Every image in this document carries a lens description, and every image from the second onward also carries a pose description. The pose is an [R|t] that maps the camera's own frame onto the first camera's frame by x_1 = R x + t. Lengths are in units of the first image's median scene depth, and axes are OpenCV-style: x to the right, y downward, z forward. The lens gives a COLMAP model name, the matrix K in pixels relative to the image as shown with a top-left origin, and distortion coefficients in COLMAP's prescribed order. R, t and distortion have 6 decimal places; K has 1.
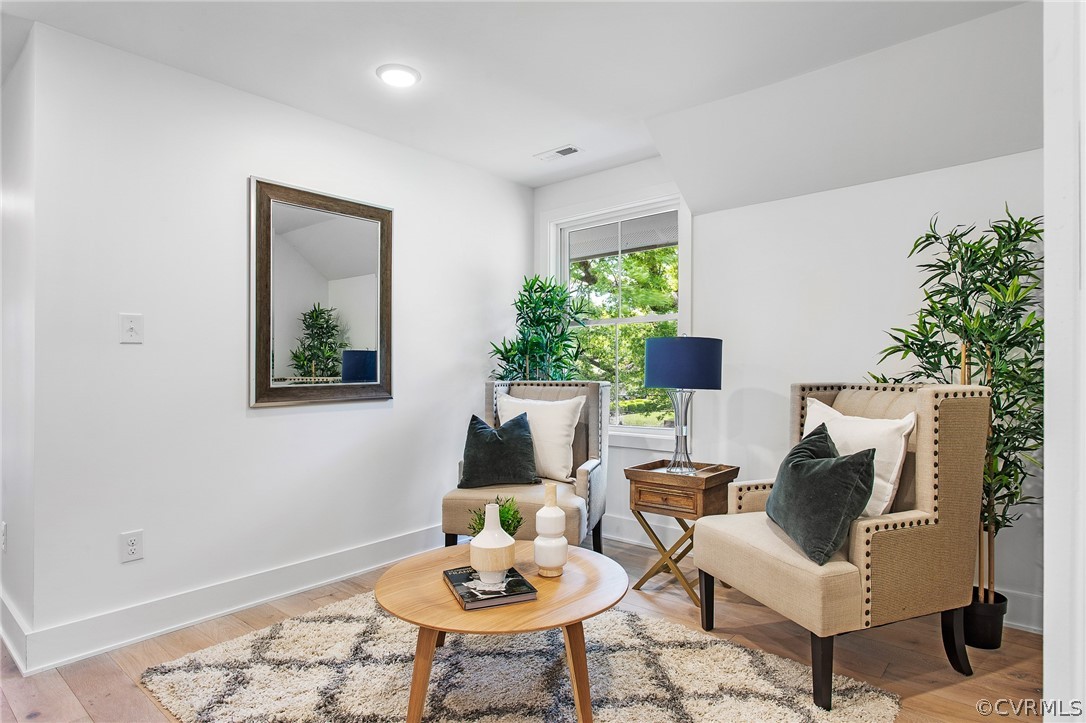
lens RADIAL K [[606.9, 0, 543.0], [0, 606.9, 364.6], [0, 0, 1]] dist [0.000143, 0.000001]
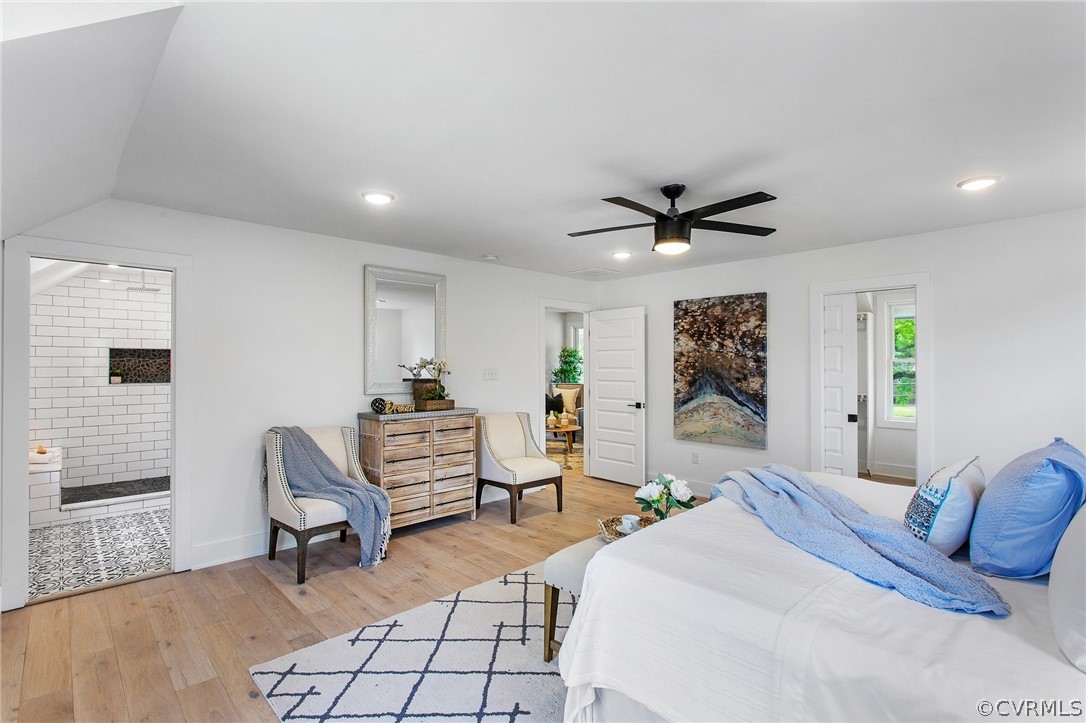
lens RADIAL K [[518.1, 0, 547.2], [0, 518.1, 361.5], [0, 0, 1]] dist [0.006668, 0.000745]
pose [[0.995554, -0.004482, -0.094082, 0.136294], [0.003822, 0.999967, -0.007198, -0.059045], [0.094111, 0.006806, 0.995538, -1.531785]]
